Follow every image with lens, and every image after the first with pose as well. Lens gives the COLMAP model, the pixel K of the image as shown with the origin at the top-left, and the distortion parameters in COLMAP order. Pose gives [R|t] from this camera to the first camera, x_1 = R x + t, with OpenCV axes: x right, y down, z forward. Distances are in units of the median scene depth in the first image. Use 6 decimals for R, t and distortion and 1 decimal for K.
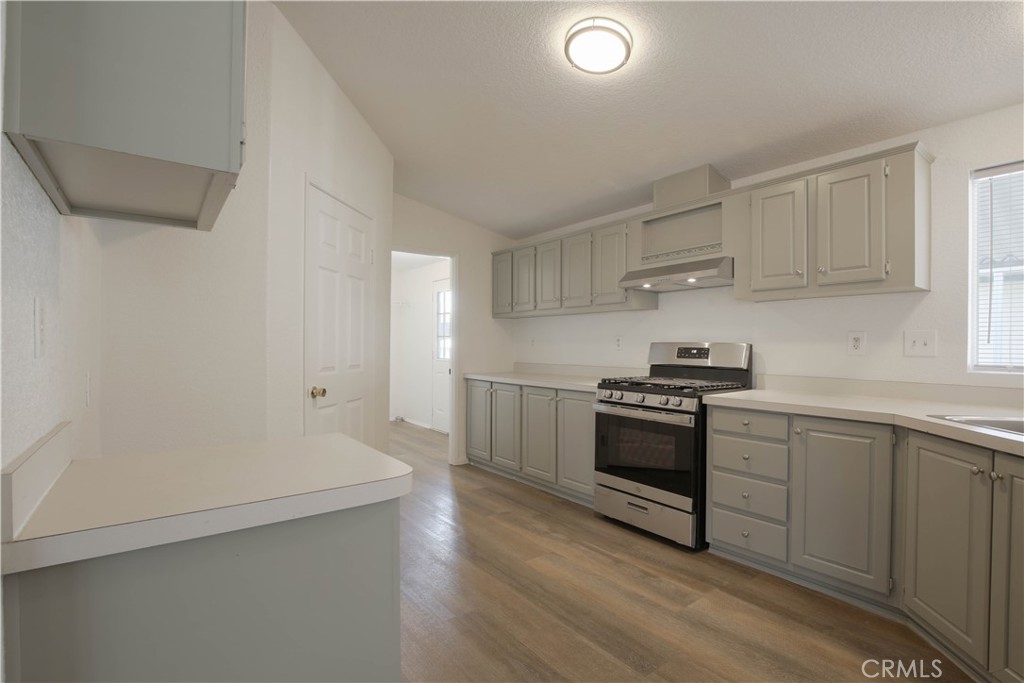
lens RADIAL K [[468.6, 0, 512.0], [0, 468.6, 341.5], [0, 0, 1]] dist [-0.033083, -0.000370]
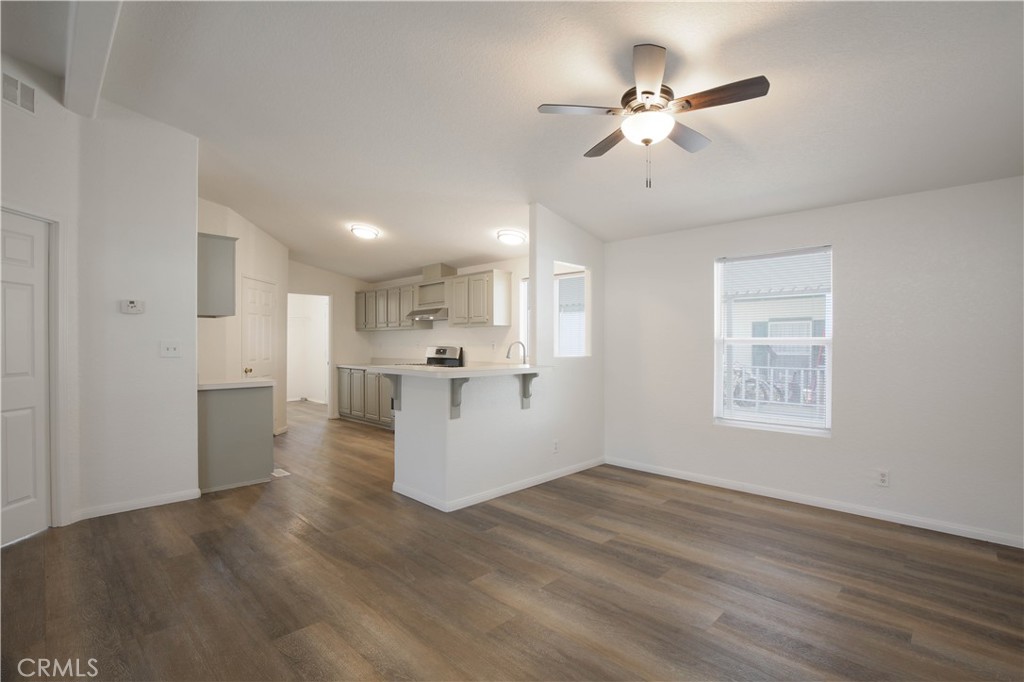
lens RADIAL K [[468.6, 0, 512.0], [0, 468.6, 341.0], [0, 0, 1]] dist [-0.033083, -0.000370]
pose [[0.989759, -0.001569, 0.142741, 0.355014], [0.001403, 0.999998, 0.001260, -0.021361], [-0.142743, -0.001047, 0.989759, -0.946210]]
